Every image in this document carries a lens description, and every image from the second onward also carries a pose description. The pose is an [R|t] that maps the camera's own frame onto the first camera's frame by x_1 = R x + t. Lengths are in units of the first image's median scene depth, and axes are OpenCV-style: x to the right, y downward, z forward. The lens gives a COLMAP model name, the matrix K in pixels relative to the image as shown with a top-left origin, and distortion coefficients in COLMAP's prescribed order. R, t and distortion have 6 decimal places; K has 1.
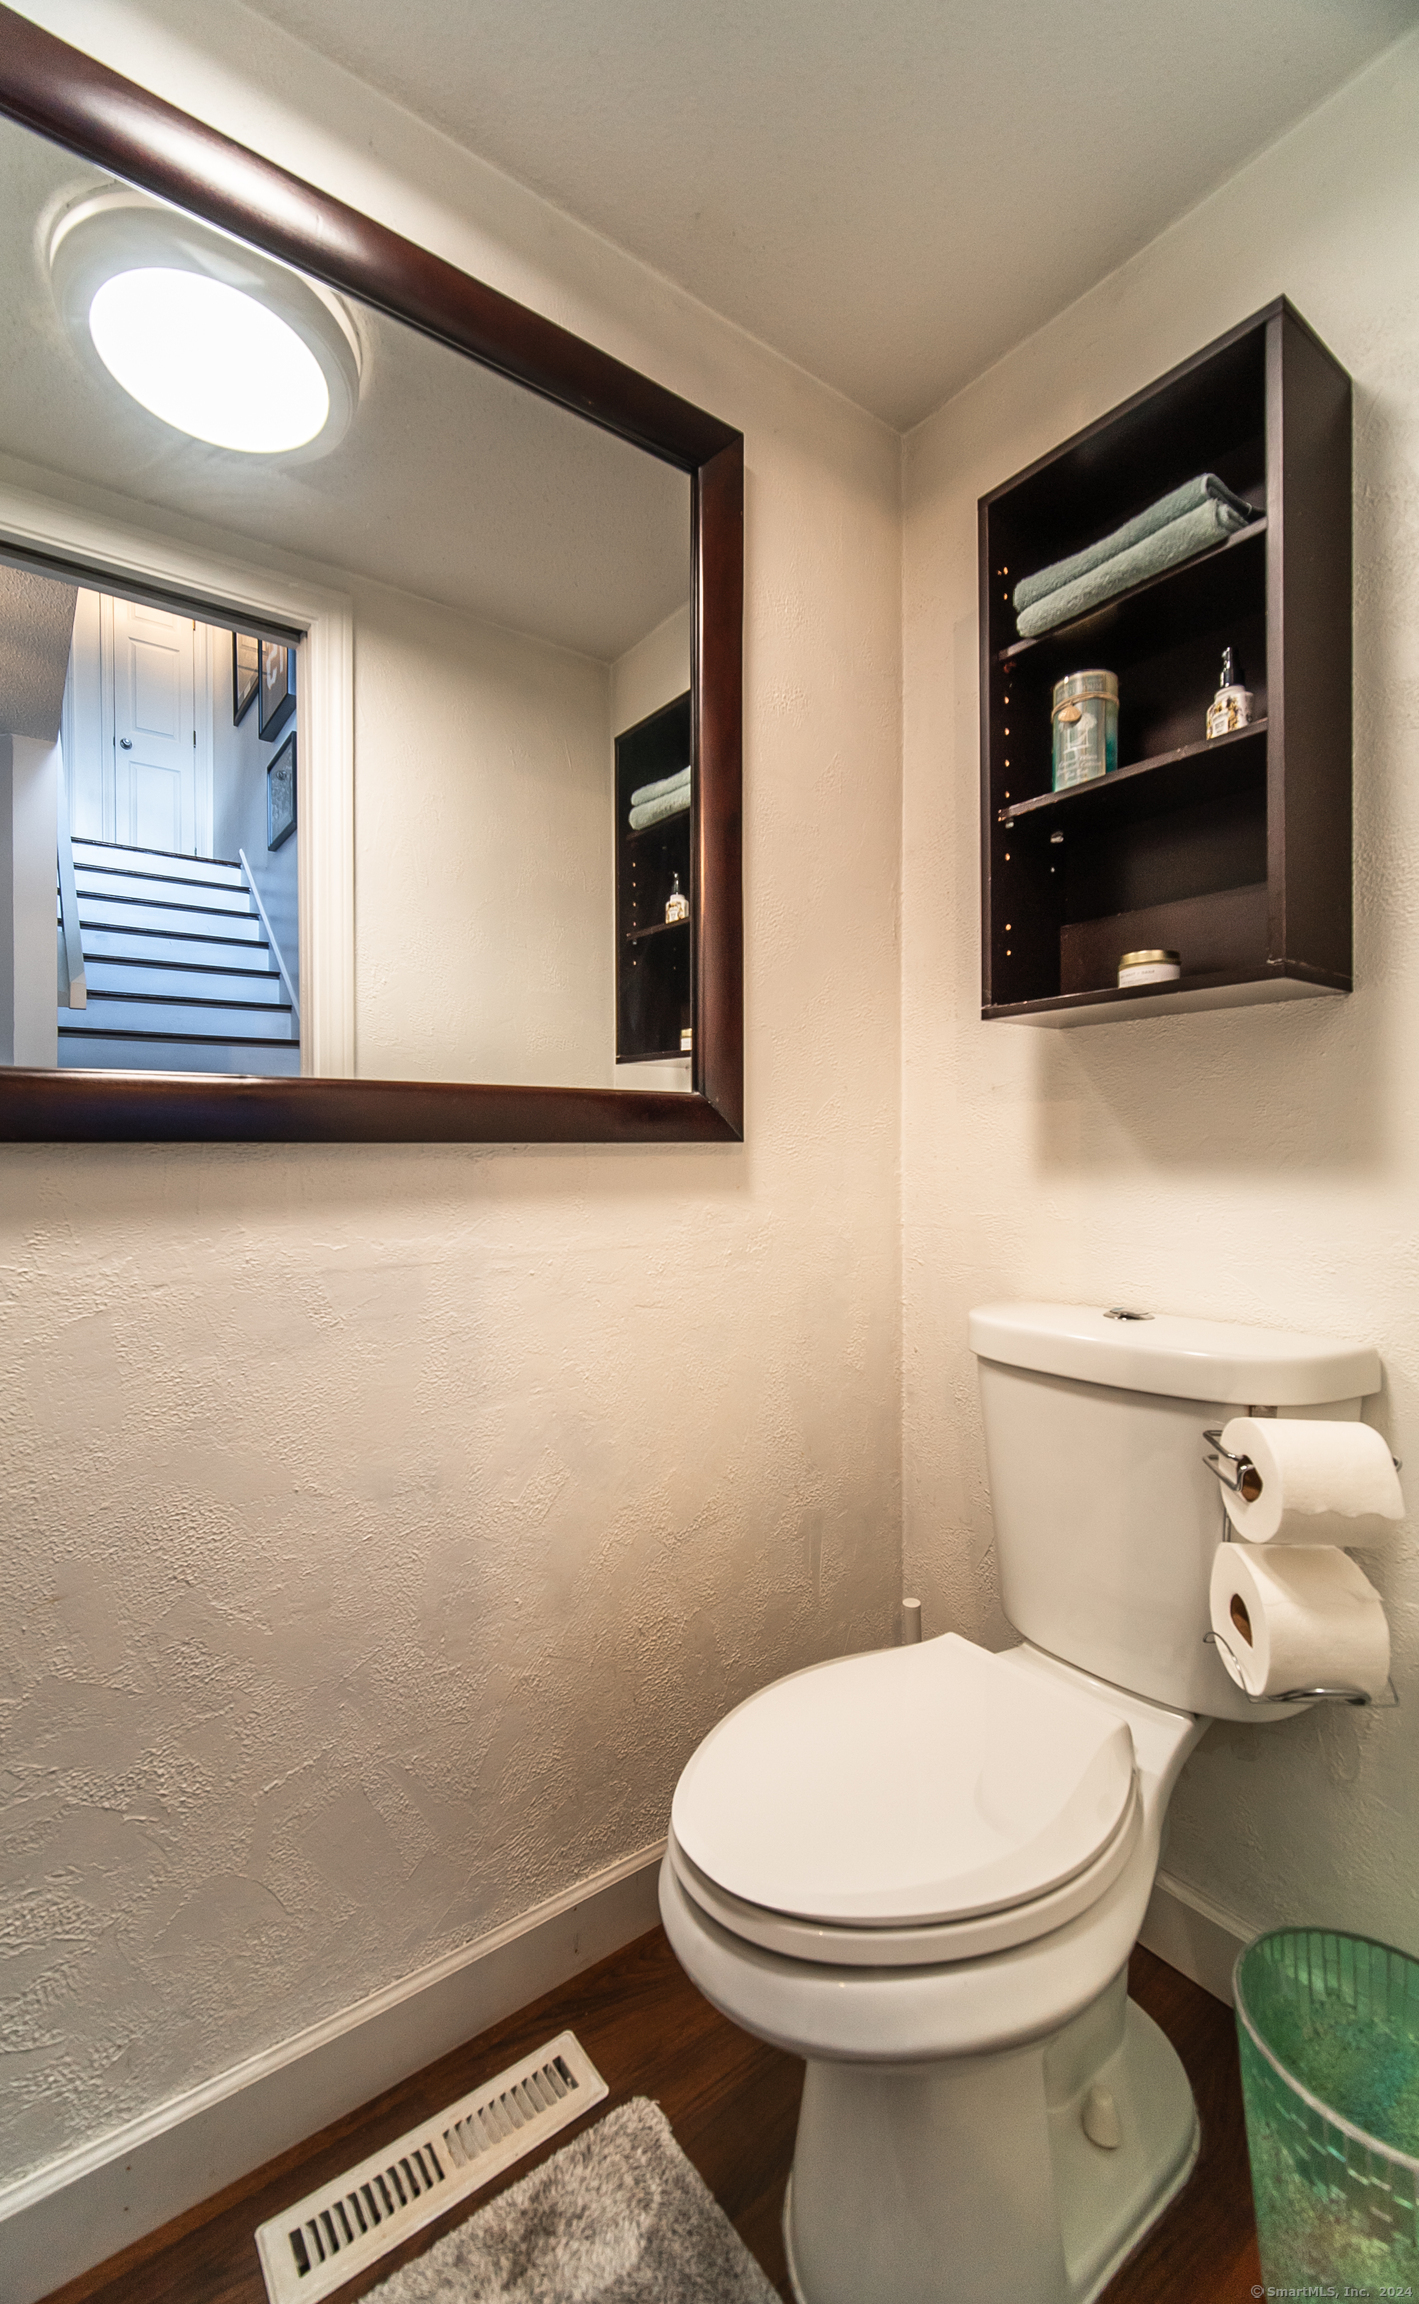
lens RADIAL K [[927.8, 0, 704.4], [0, 927.8, 1157.0], [0, 0, 1]] dist [0.000260, 0.001641]
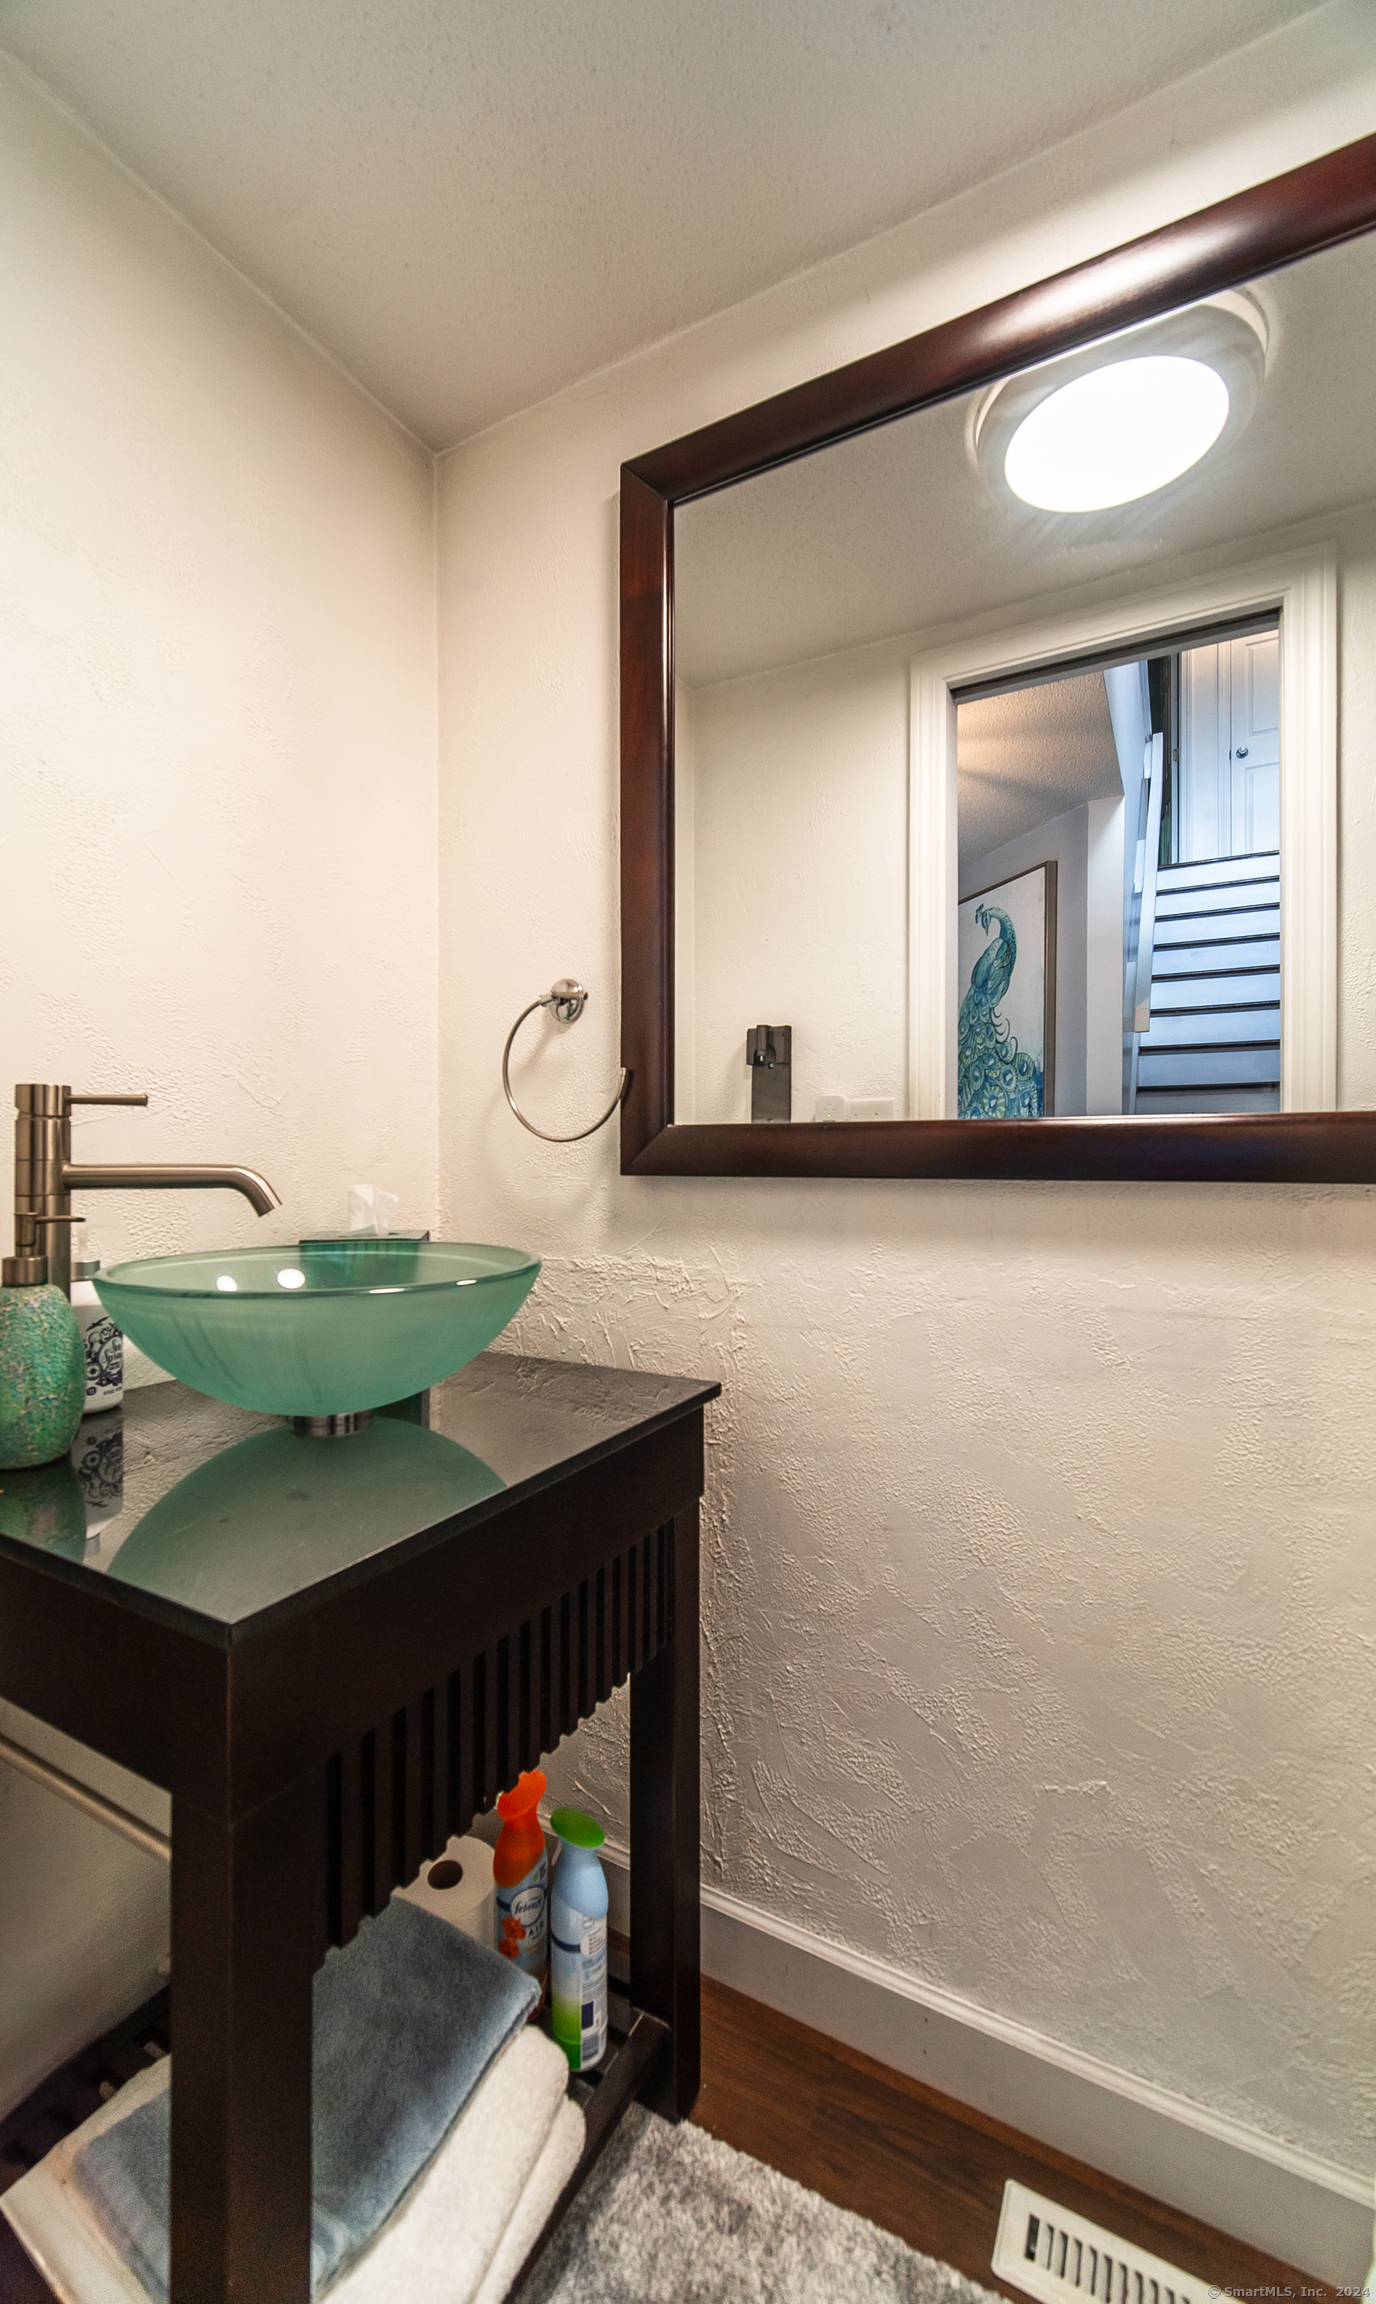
lens RADIAL K [[921.8, 0, 681.6], [0, 921.8, 1144.1], [0, 0, 1]] dist [0.004769, 0.000724]
pose [[0.429663, 0.000252, -0.902989, 0.294680], [-0.010776, 0.999930, -0.004848, -0.044714], [0.902925, 0.011813, 0.429636, 0.154013]]
